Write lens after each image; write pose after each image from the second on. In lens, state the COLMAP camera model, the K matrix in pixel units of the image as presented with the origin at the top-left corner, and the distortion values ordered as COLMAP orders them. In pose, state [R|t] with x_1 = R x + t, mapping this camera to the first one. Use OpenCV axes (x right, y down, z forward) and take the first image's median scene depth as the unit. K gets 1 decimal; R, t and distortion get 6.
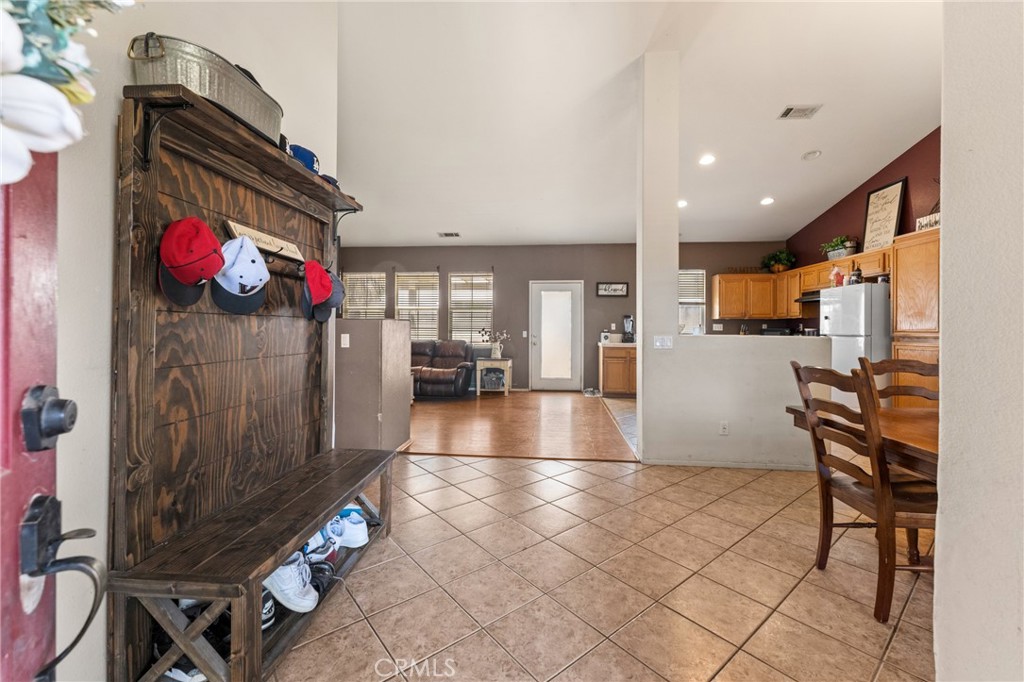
lens RADIAL K [[417.3, 0, 509.8], [0, 417.3, 328.8], [0, 0, 1]] dist [0.000270, -0.000014]
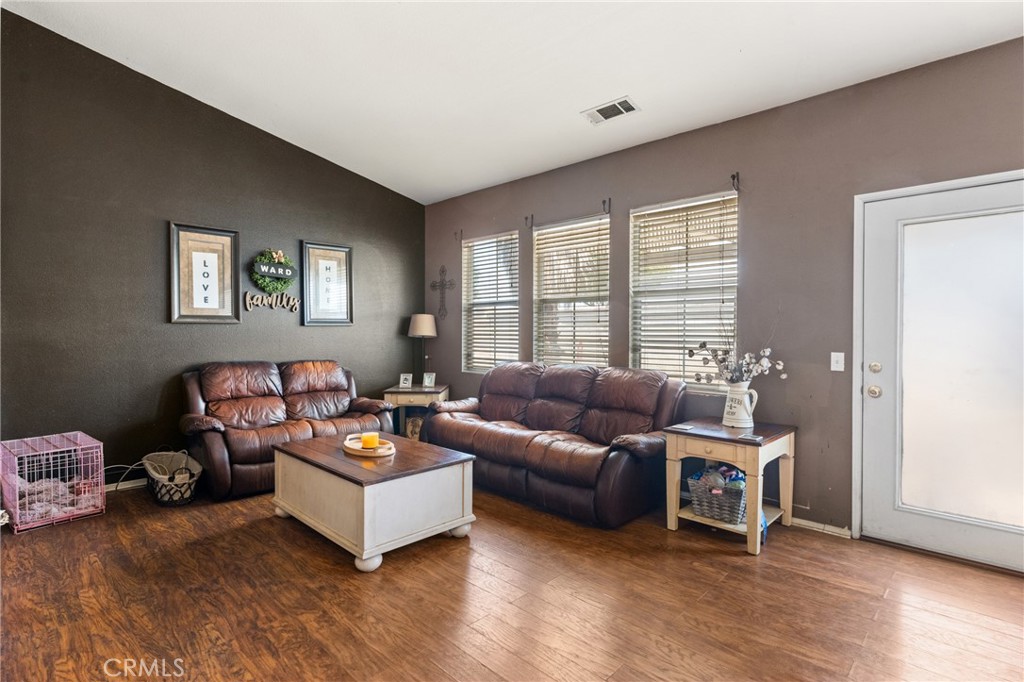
lens RADIAL K [[491.3, 0, 512.0], [0, 491.3, 341.0], [0, 0, 1]] dist [-0.000294, 0.000040]
pose [[0.786545, 0.008833, -0.617470, 0.076024], [0.001755, 0.999862, 0.016538, -0.010726], [0.617530, -0.014091, 0.786421, 0.561807]]
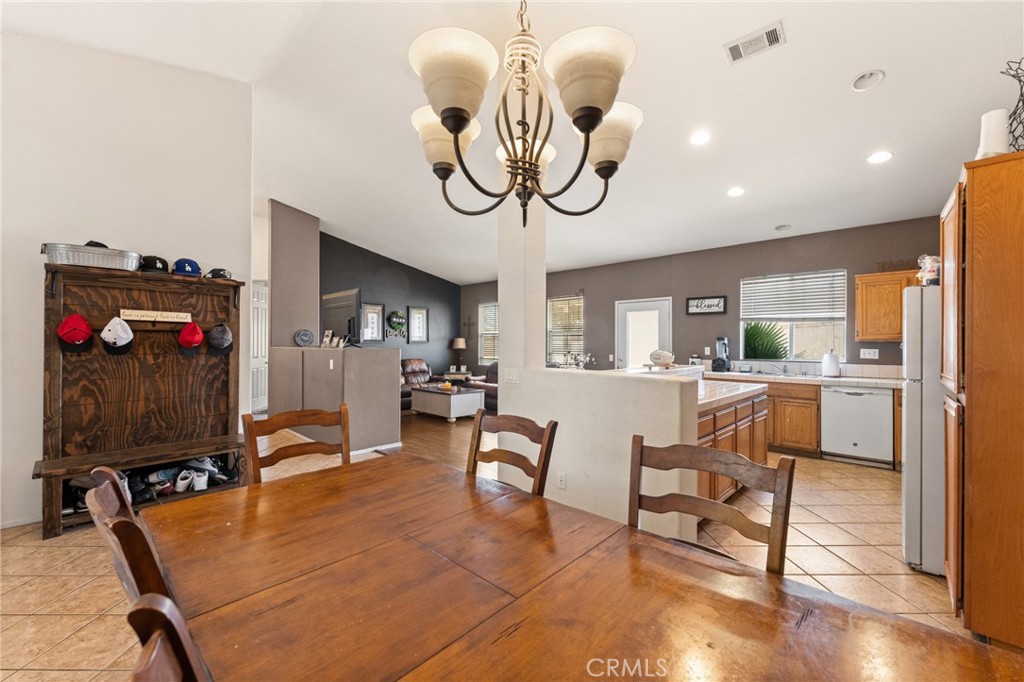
lens RADIAL K [[412.7, 0, 512.0], [0, 412.7, 341.0], [0, 0, 1]] dist [-0.000660, 0.000002]
pose [[0.785404, -0.005267, -0.618961, 0.458570], [0.000542, 0.999969, -0.007820, -0.018971], [0.618983, 0.005807, 0.785383, 0.131004]]
